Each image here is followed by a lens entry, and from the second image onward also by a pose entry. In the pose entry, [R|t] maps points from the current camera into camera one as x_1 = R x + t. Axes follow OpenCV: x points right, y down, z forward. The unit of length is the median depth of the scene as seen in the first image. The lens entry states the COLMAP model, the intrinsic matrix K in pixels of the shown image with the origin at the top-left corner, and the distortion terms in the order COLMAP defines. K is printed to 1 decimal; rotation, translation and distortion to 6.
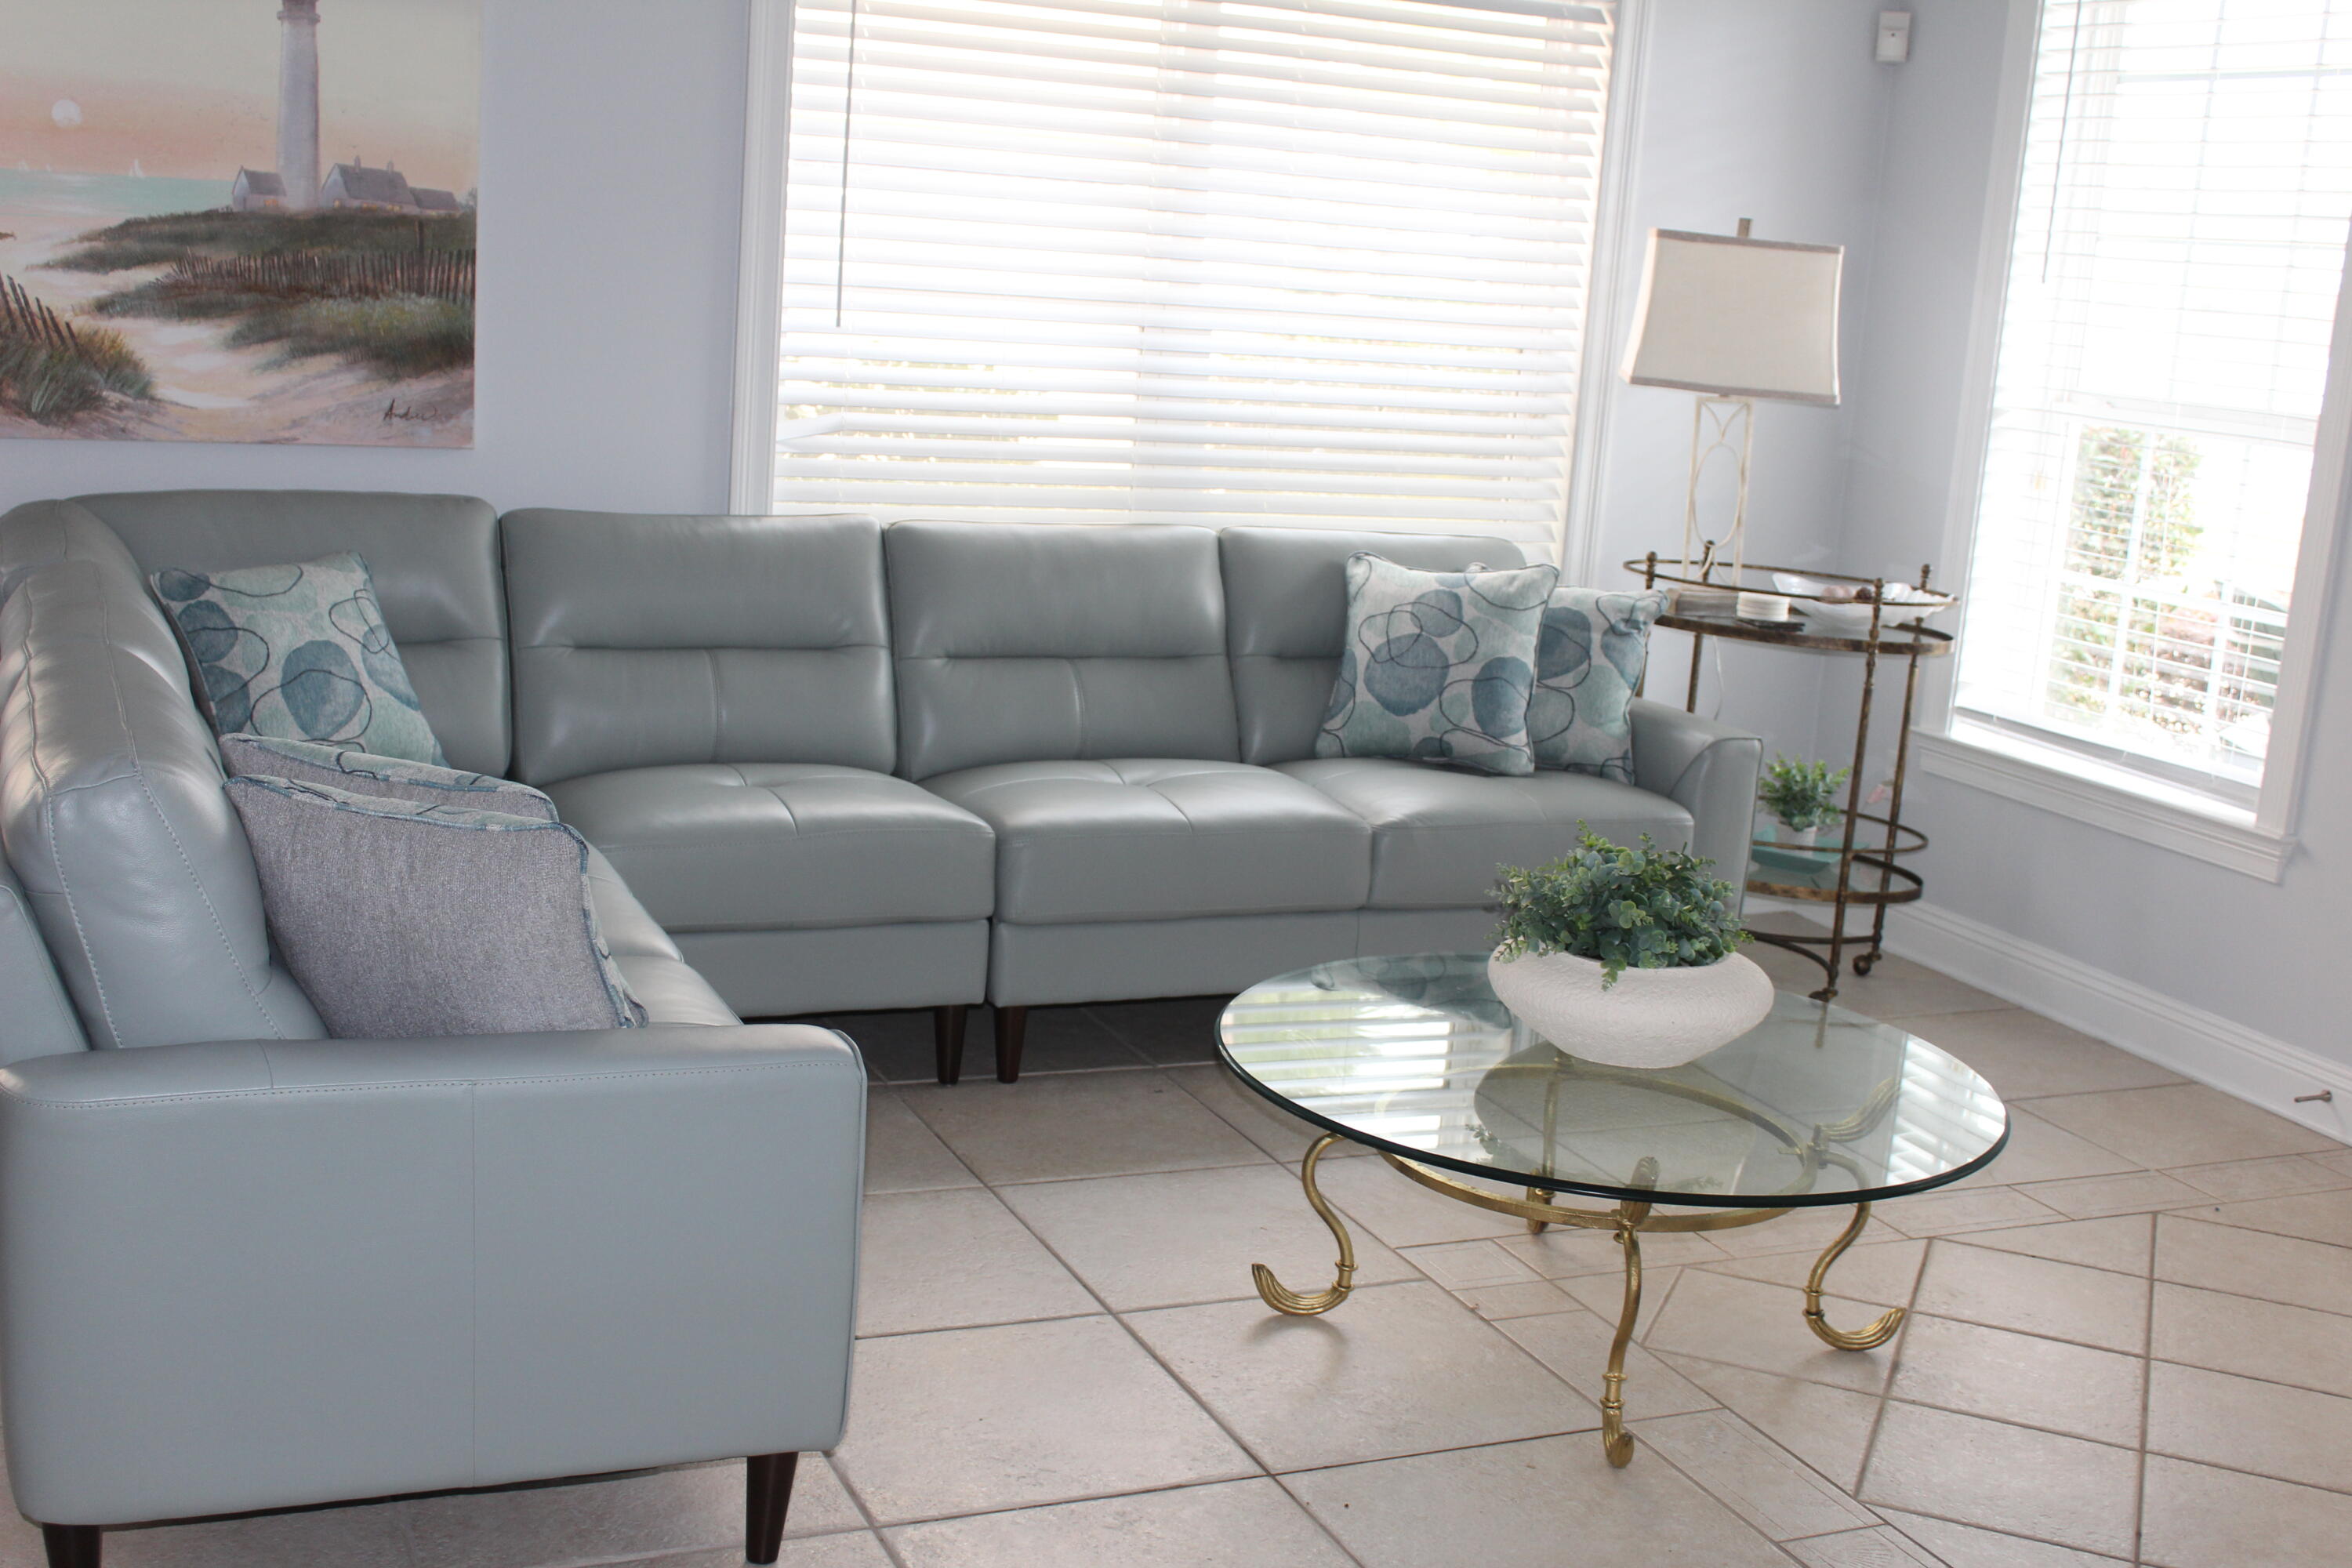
lens RADIAL K [[2749.3, 0, 1176.9], [0, 2749.3, 789.4], [0, 0, 1]] dist [-0.020052, 0.000000]
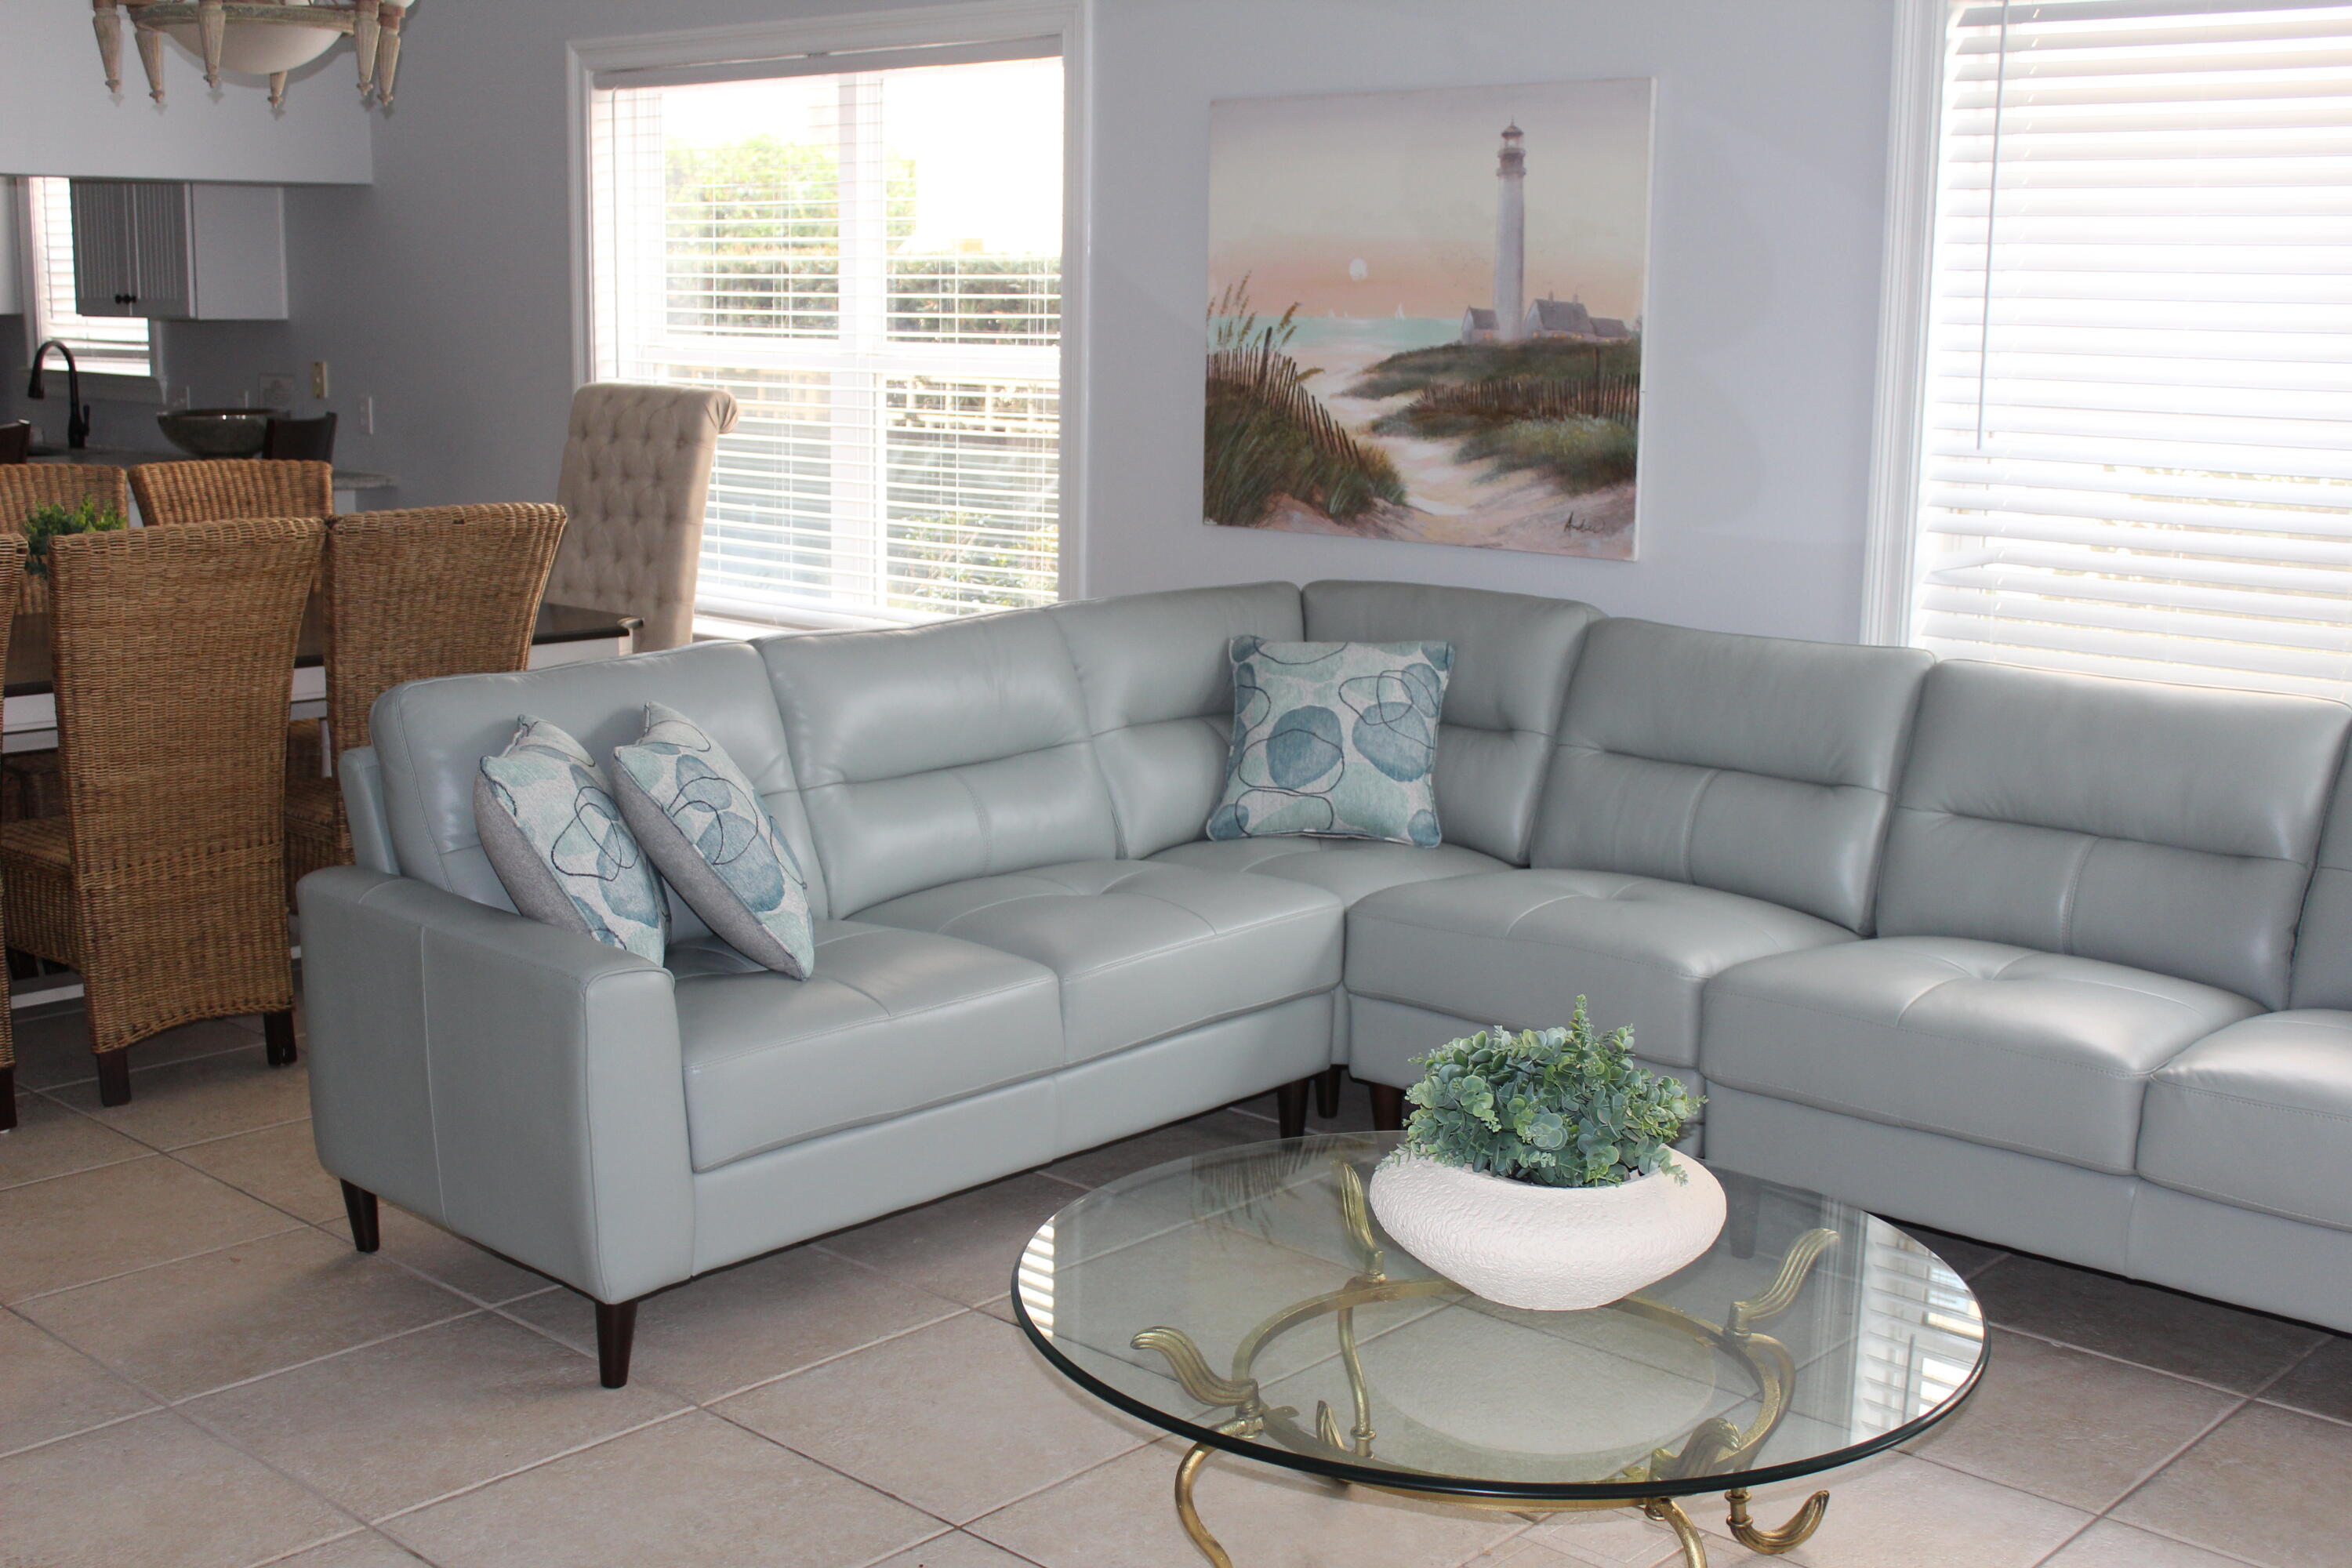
lens RADIAL K [[2689.7, 0, 1176.5], [0, 2689.7, 780.9], [0, 0, 1]] dist [-0.072969, 0.000000]
pose [[0.414151, 0.101272, -0.904557, 0.632420], [-0.175092, 0.984095, 0.030011, -0.043252], [0.893209, 0.145952, 0.425295, 0.435516]]
